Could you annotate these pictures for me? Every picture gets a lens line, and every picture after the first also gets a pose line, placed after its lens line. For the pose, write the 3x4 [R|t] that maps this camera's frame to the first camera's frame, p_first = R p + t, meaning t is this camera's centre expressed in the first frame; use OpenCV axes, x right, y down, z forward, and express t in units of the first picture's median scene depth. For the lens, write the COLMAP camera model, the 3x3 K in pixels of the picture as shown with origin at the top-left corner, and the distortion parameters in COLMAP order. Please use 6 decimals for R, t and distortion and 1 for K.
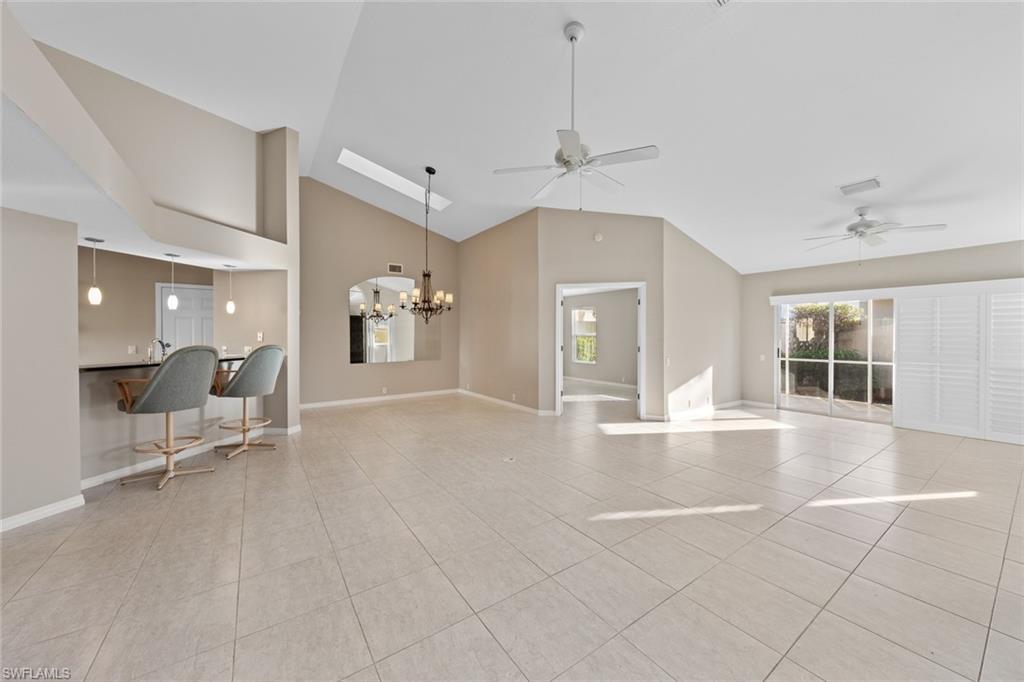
lens RADIAL K [[370.7, 0, 512.3], [0, 370.7, 338.6], [0, 0, 1]] dist [0.002769, 0.000063]
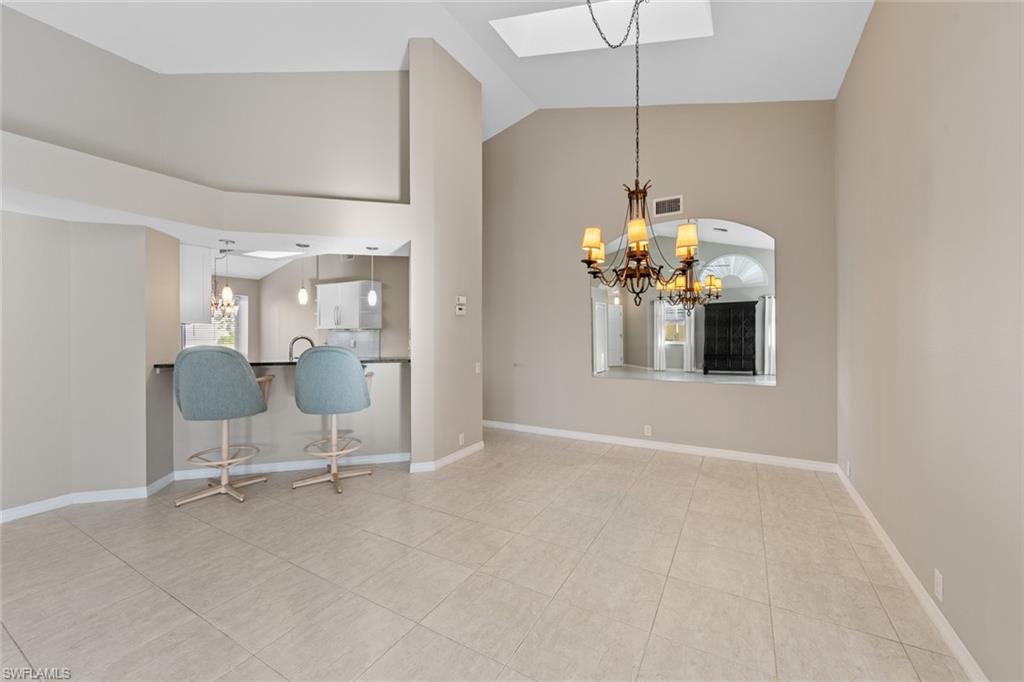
lens RADIAL K [[400.7, 0, 512.3], [0, 400.7, 331.1], [0, 0, 1]] dist [0.007832, 0.000053]
pose [[0.427401, -0.000436, -0.904062, 0.133340], [-0.004995, 0.999983, -0.002843, -0.007348], [0.904048, 0.005731, 0.427392, 0.661580]]
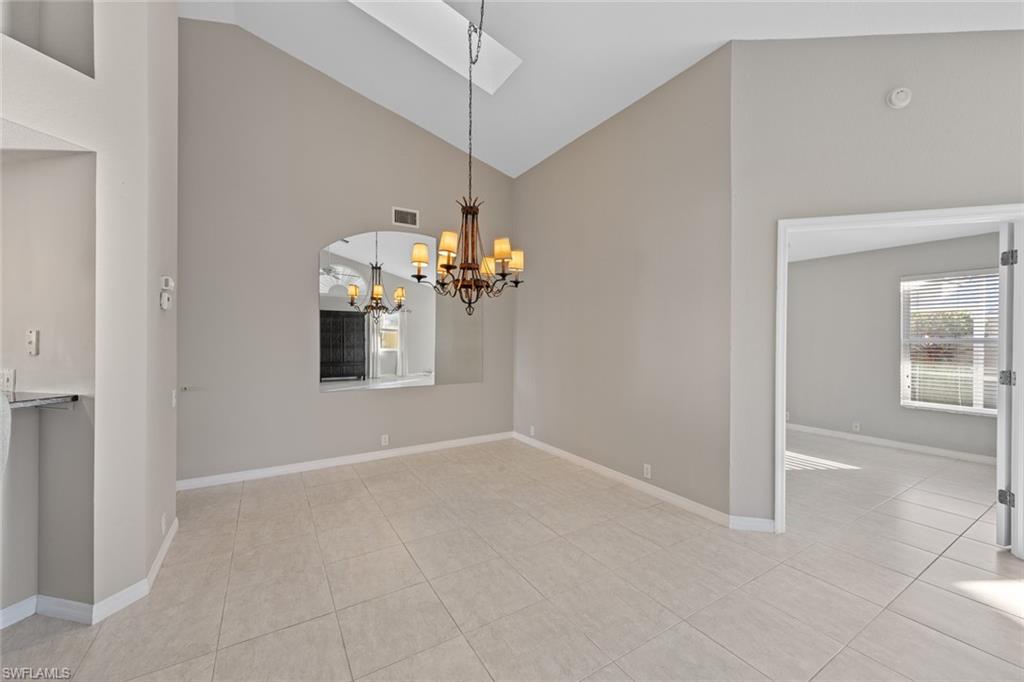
lens RADIAL K [[400.7, 0, 512.6], [0, 400.7, 338.5], [0, 0, 1]] dist [0.007832, 0.000053]
pose [[0.998567, 0.004189, -0.053351, -0.149477], [-0.004636, 0.999955, -0.008262, -0.006073], [0.053314, 0.008497, 0.998542, 0.499412]]
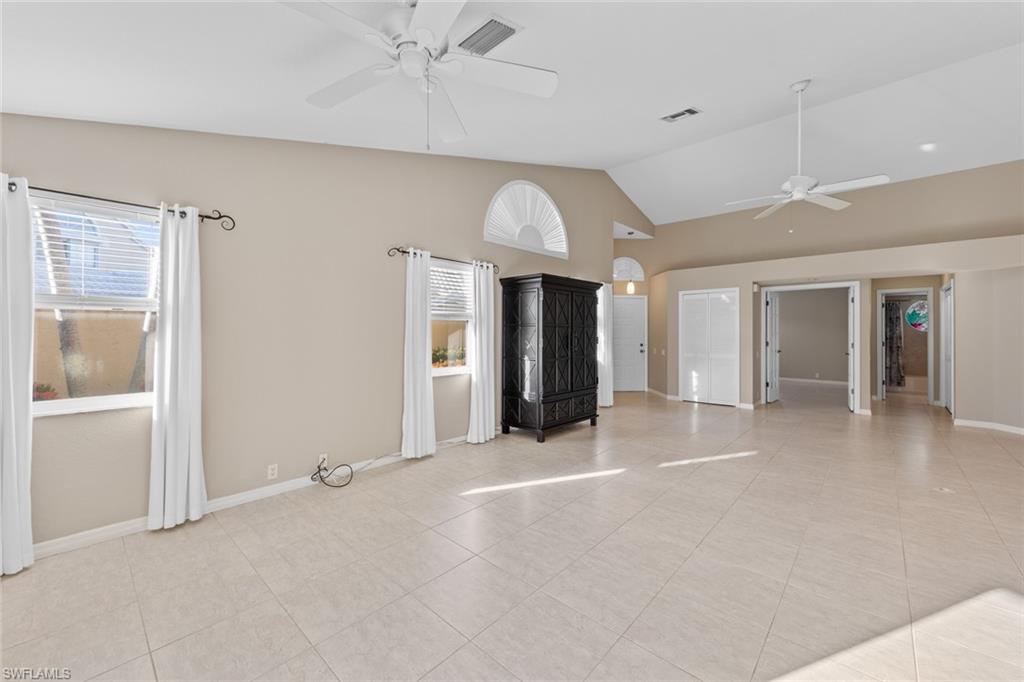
lens RADIAL K [[400.7, 0, 511.0], [0, 400.7, 332.3], [0, 0, 1]] dist [0.007832, 0.000053]
pose [[-0.975289, -0.000565, -0.220932, 0.669391], [-0.003605, 0.999904, 0.013356, -0.011777], [0.220903, 0.013822, -0.975198, 1.010302]]
